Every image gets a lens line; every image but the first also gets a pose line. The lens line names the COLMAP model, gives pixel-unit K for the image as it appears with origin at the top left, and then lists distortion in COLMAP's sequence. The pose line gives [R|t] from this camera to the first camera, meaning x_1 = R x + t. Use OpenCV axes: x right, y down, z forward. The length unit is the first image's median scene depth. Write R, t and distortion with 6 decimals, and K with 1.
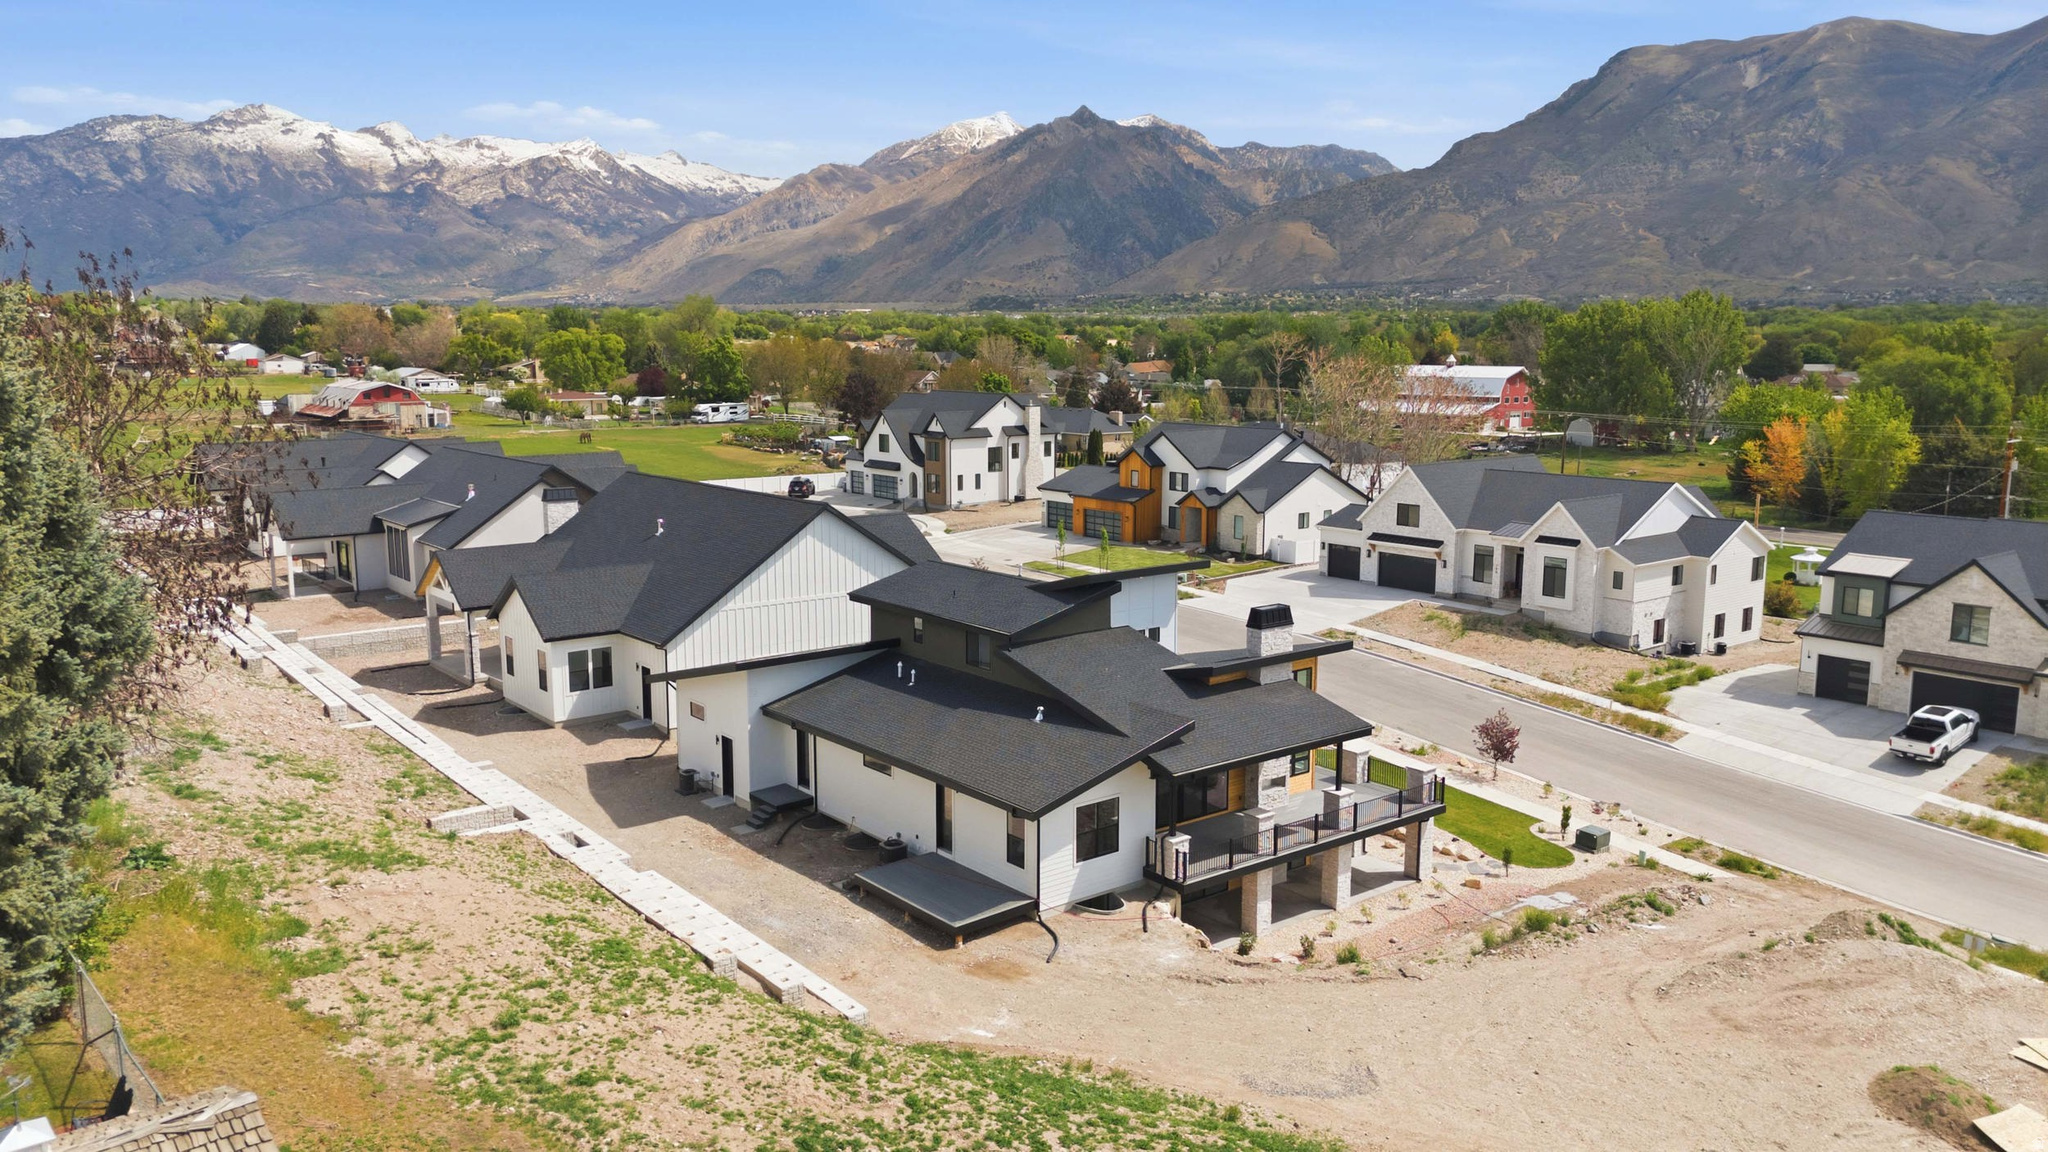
lens RADIAL K [[1502.5, 0, 1024.0], [0, 1502.5, 576.0], [0, 0, 1]] dist [0.080571, -0.073811]
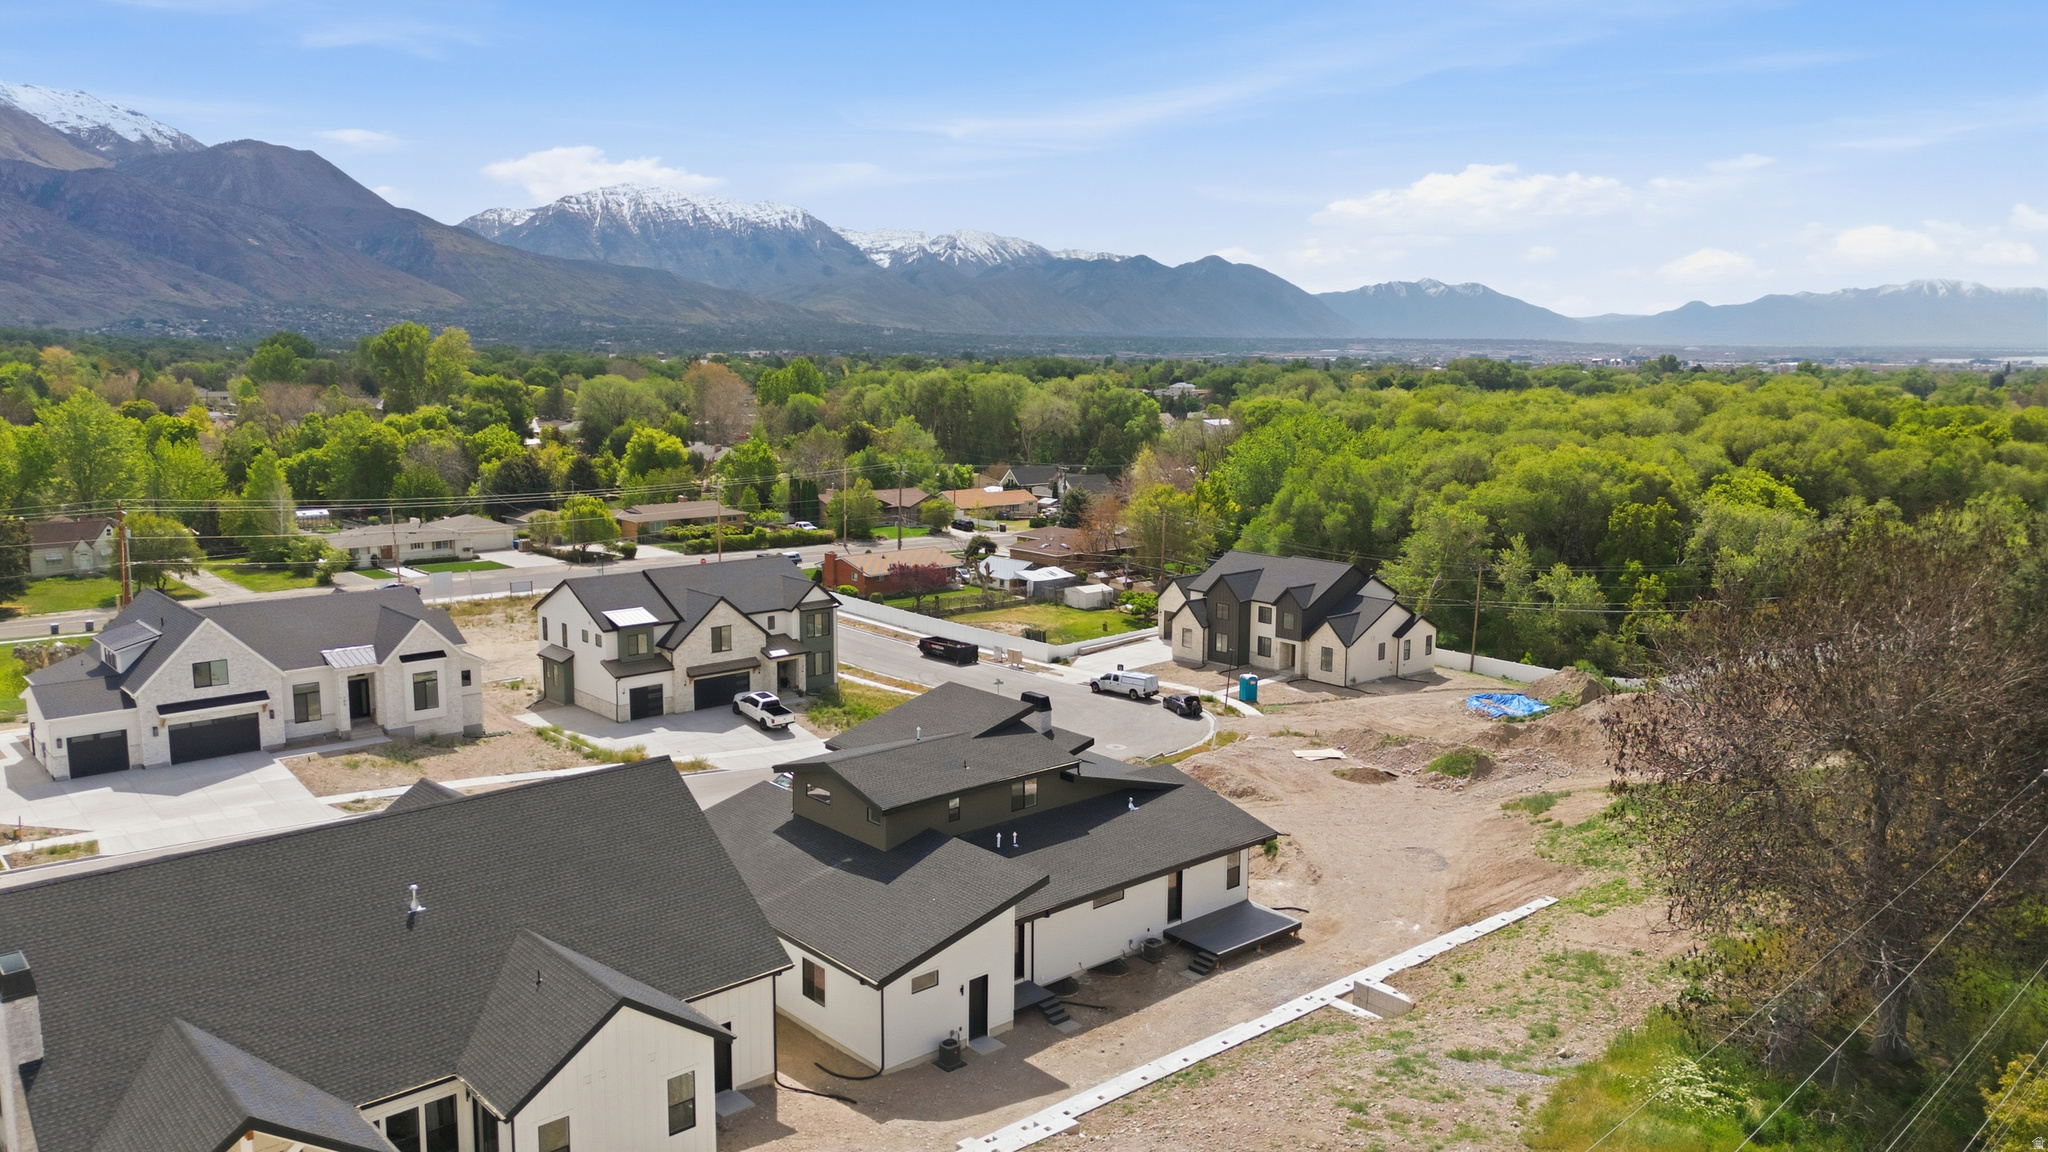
lens RADIAL K [[1502.5, 0, 1024.0], [0, 1502.5, 576.0], [0, 0, 1]] dist [0.080571, -0.073811]
pose [[-0.055568, -0.156585, 0.986100, -0.846197], [0.151516, 0.974866, 0.163339, -0.224773], [-0.986892, 0.158487, -0.030446, 0.737977]]
